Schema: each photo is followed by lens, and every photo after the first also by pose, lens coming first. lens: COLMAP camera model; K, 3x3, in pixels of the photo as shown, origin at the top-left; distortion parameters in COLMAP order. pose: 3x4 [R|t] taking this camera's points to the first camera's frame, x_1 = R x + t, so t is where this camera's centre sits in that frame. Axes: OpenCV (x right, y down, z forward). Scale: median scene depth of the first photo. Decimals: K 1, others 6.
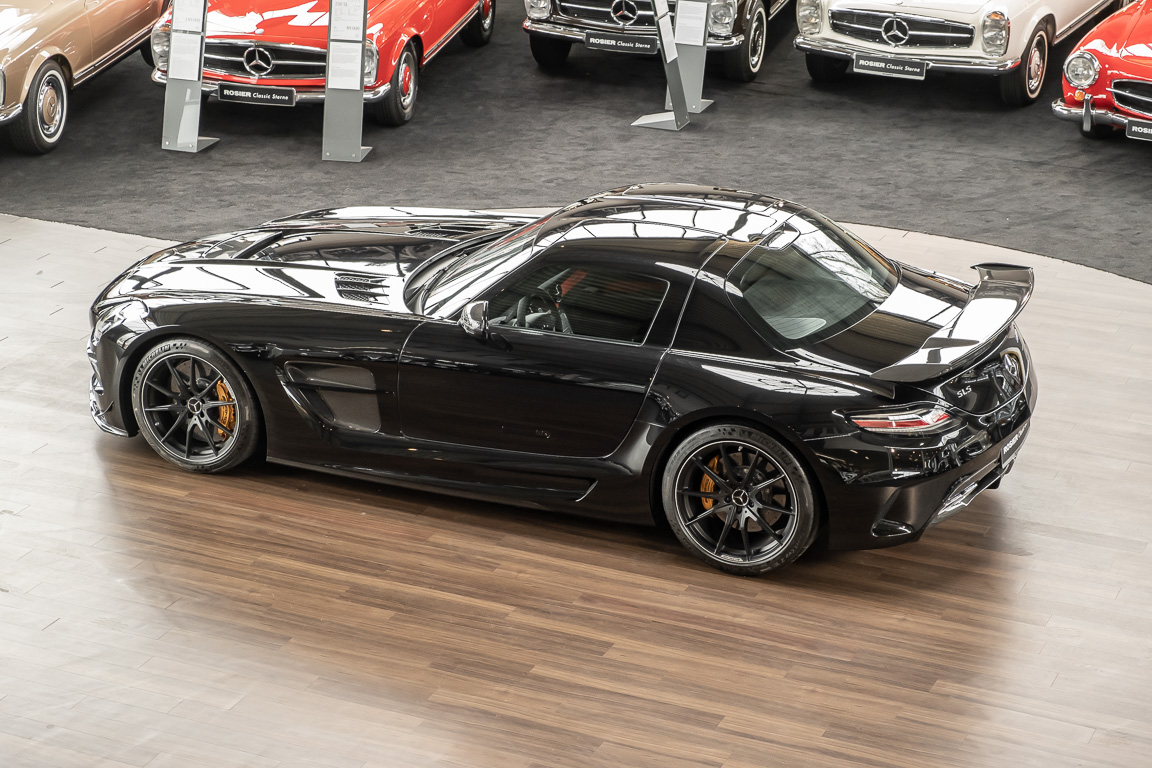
lens RADIAL K [[2491.4, 0, 576.0], [0, 2491.4, 384.0], [0, 0, 1]] dist [0.028796, 0.414069]
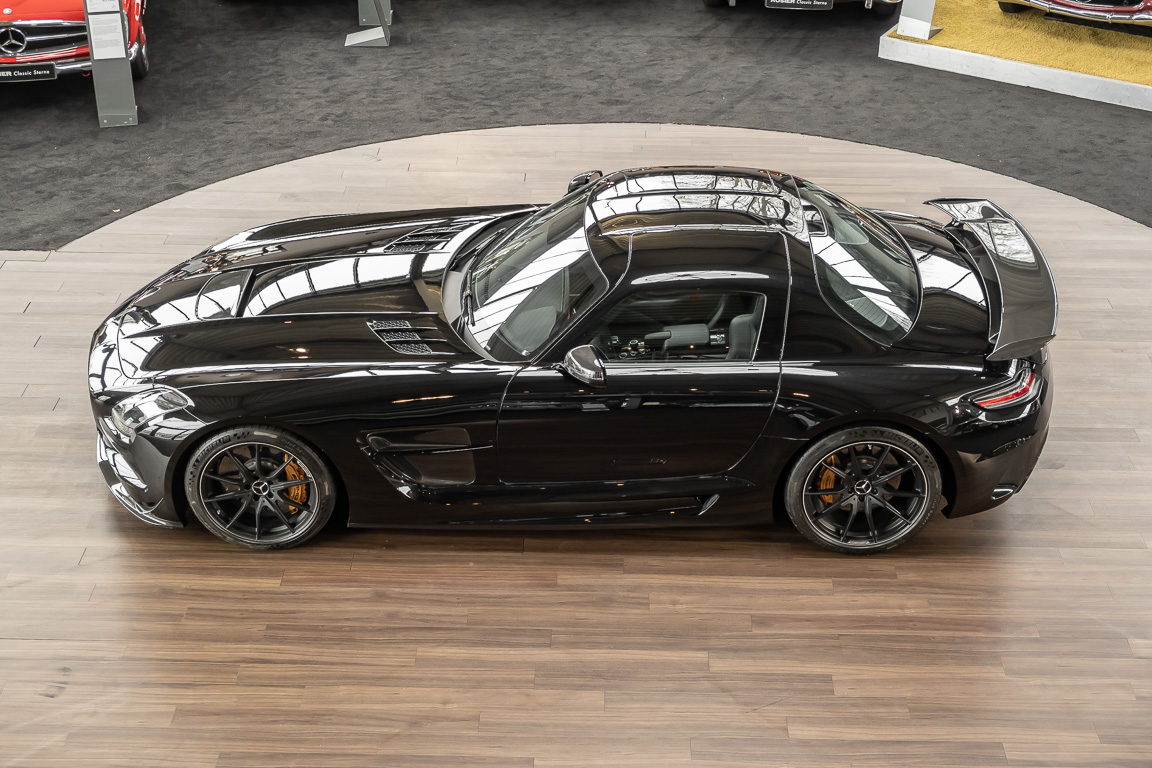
lens RADIAL K [[1622.3, 0, 578.2], [0, 1622.3, 398.6], [0, 0, 1]] dist [0.006647, 0.030466]
pose [[0.921760, -0.211152, 0.325229, -0.234841], [0.145047, 0.965600, 0.215818, -0.140877], [-0.359612, -0.151759, 0.920678, 0.384237]]
